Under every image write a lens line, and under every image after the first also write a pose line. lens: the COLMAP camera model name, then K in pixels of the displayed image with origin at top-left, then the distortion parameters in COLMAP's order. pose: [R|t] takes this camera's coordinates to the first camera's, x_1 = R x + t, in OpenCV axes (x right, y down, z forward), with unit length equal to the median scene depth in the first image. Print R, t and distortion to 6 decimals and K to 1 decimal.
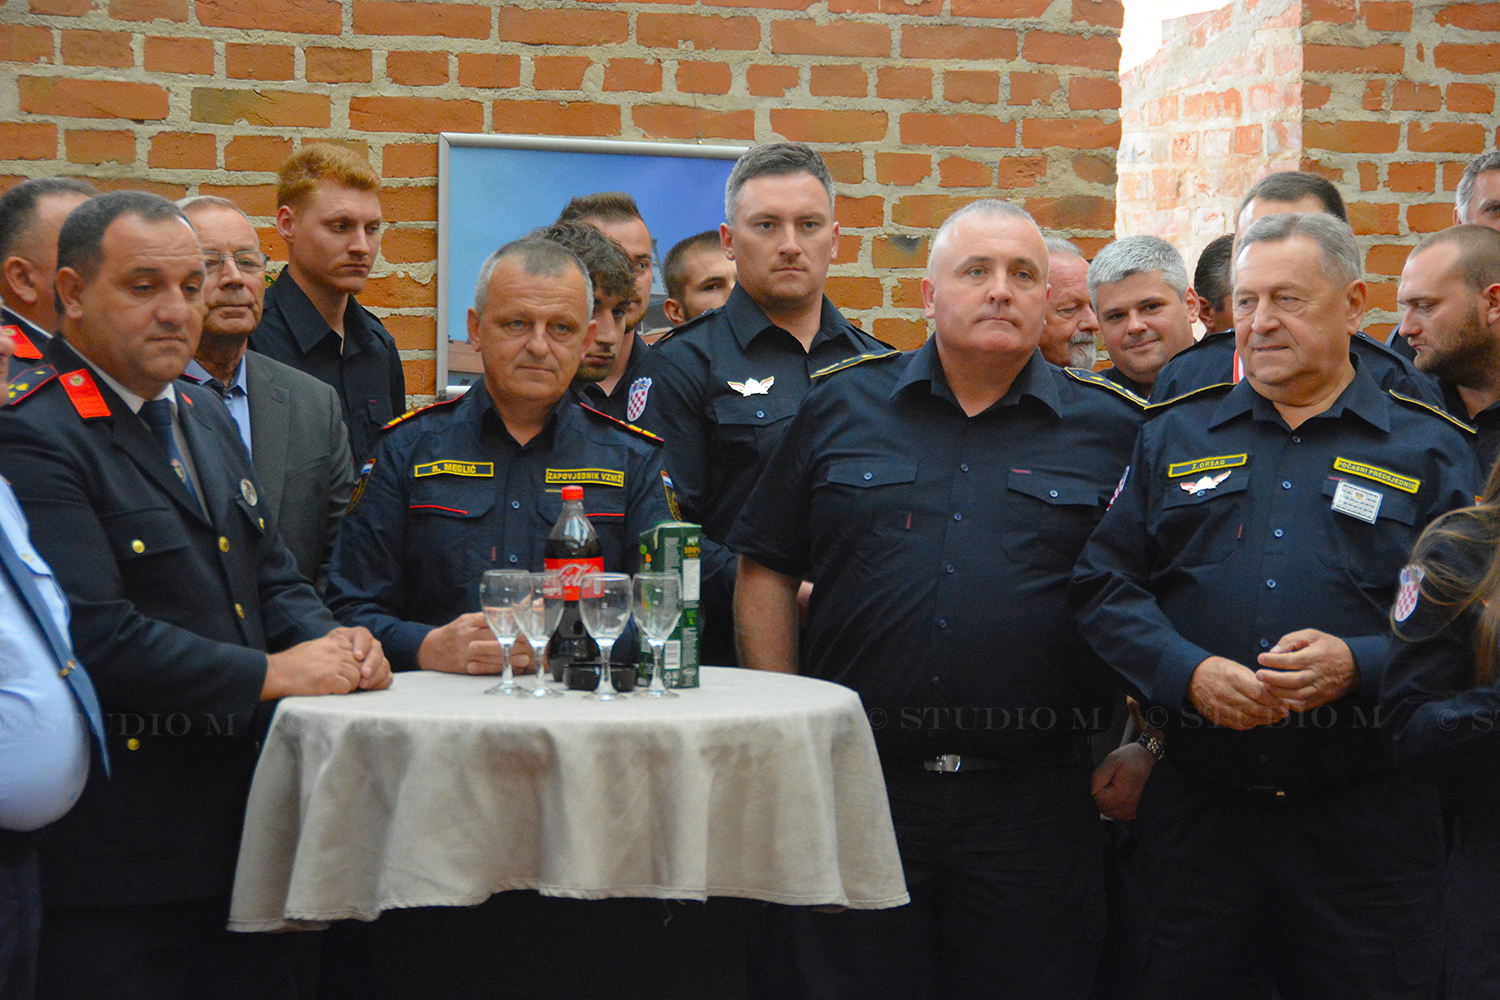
lens RADIAL K [[4580.2, 0, 749.1], [0, 4580.2, 500.3], [0, 0, 1]] dist [0.804910, 0.000000]
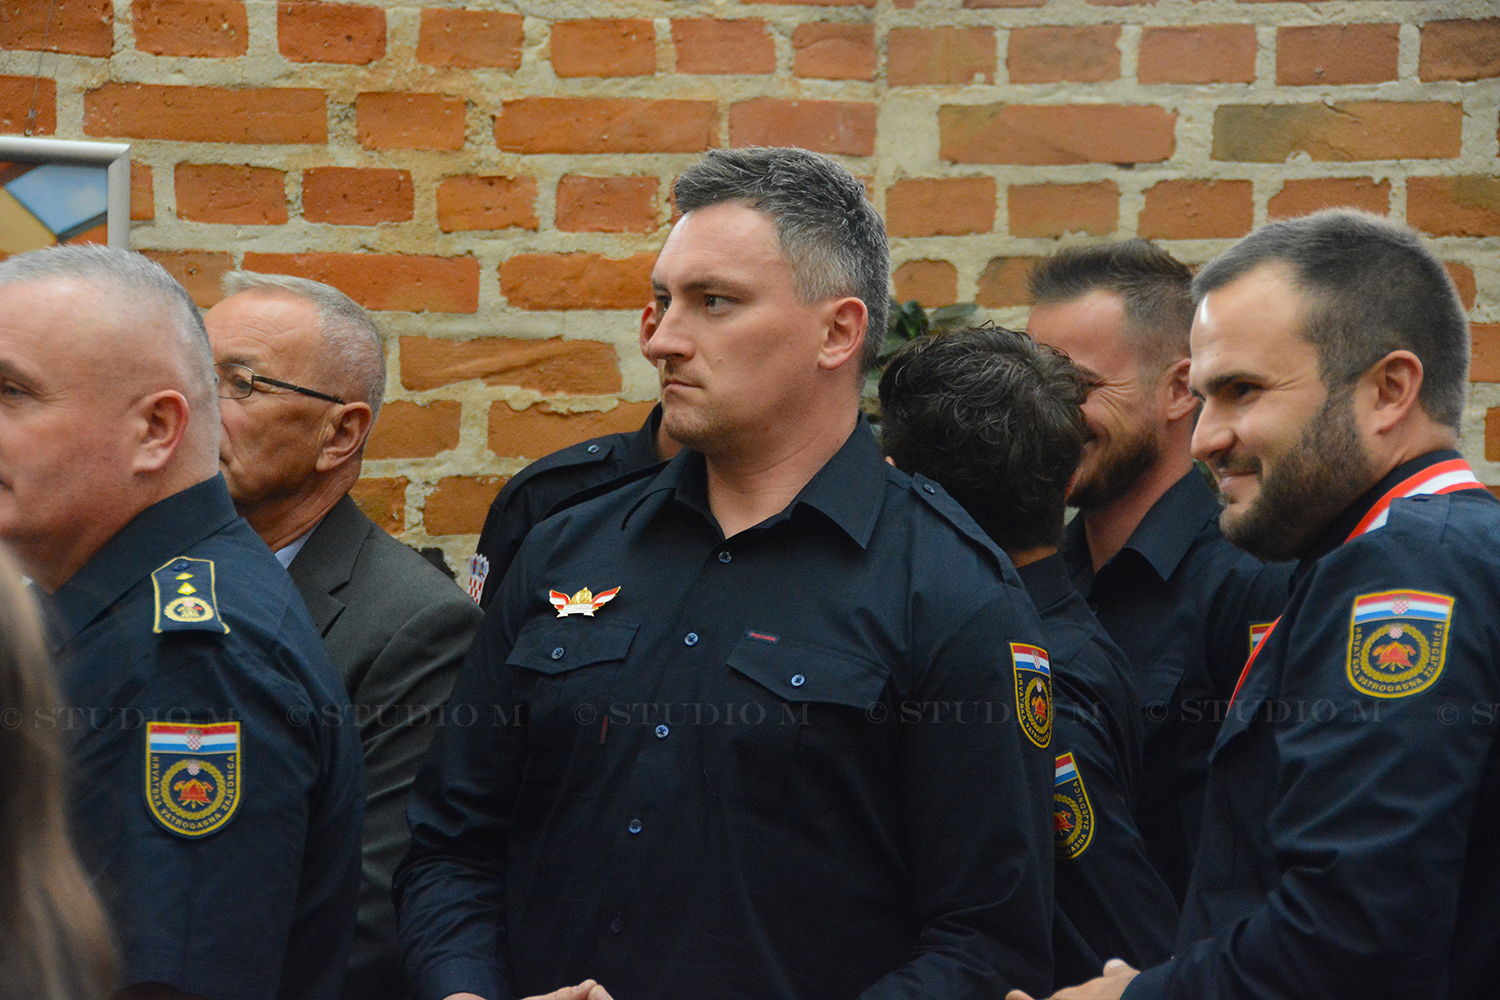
lens RADIAL K [[5621.3, 0, 749.5], [0, 5621.3, 449.9], [0, 0, 1]] dist [1.109485, 0.000000]
pose [[0.552067, 0.004828, -0.833786, 0.467464], [-0.045901, 0.998643, -0.024610, -0.022617], [0.832535, 0.051858, 0.551539, 0.543498]]
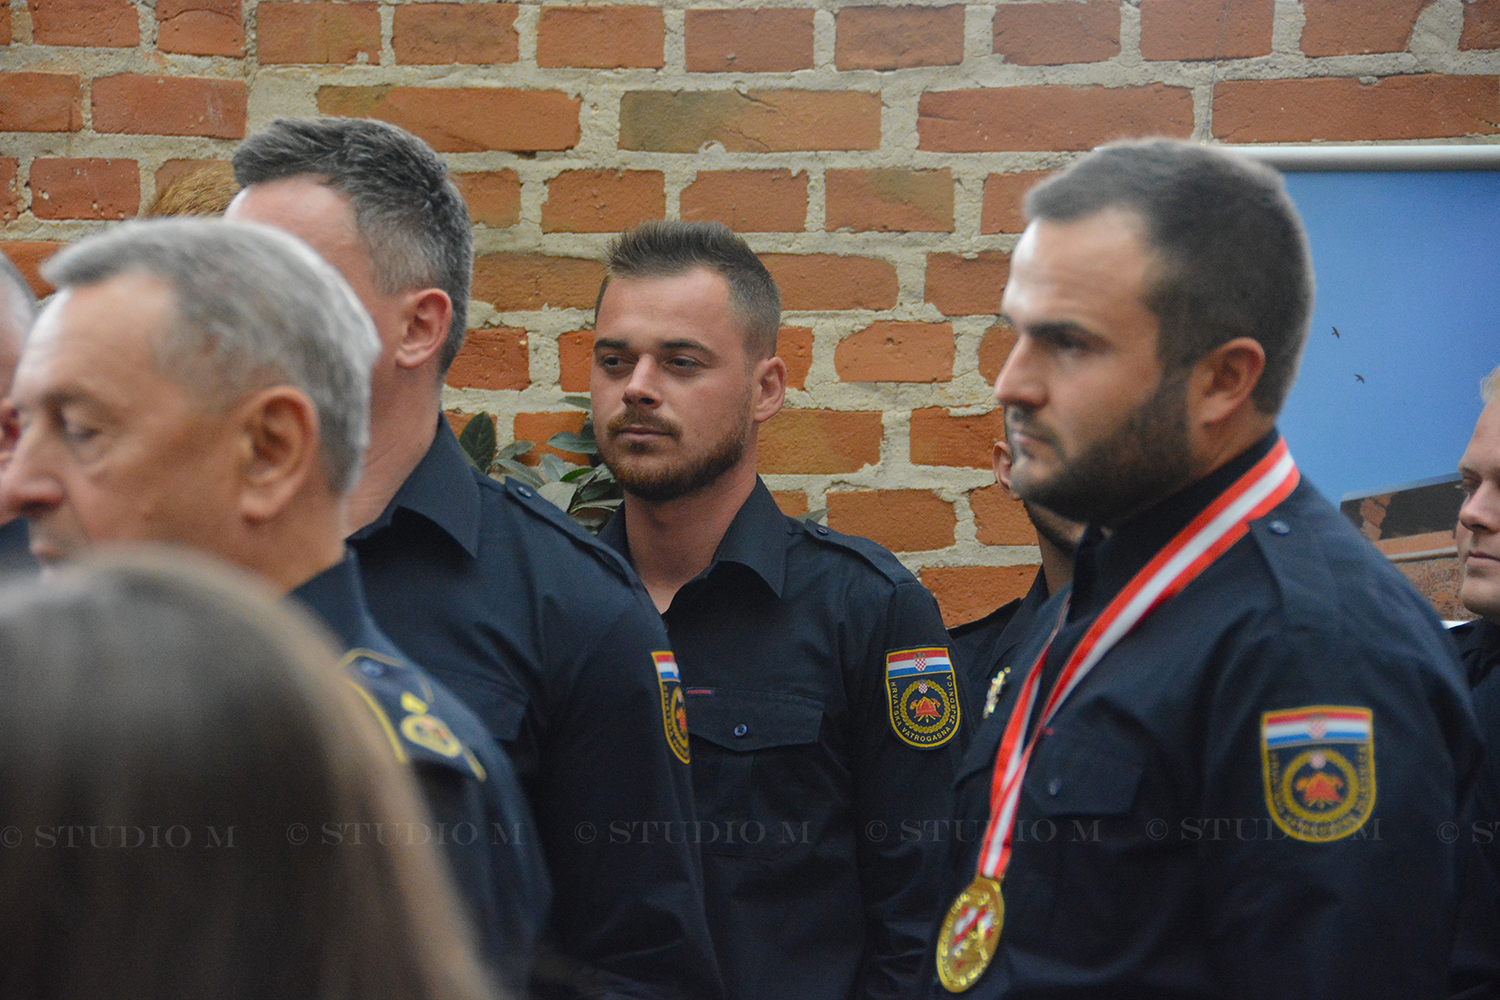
lens RADIAL K [[5779.6, 0, 748.8], [0, 5779.6, 513.0], [0, 0, 1]] dist [1.142193, 0.000000]
pose [[0.718727, 0.002974, -0.695286, 0.394280], [-0.030121, 0.999185, -0.026862, -0.017501], [0.694640, 0.040249, 0.718231, 0.496369]]
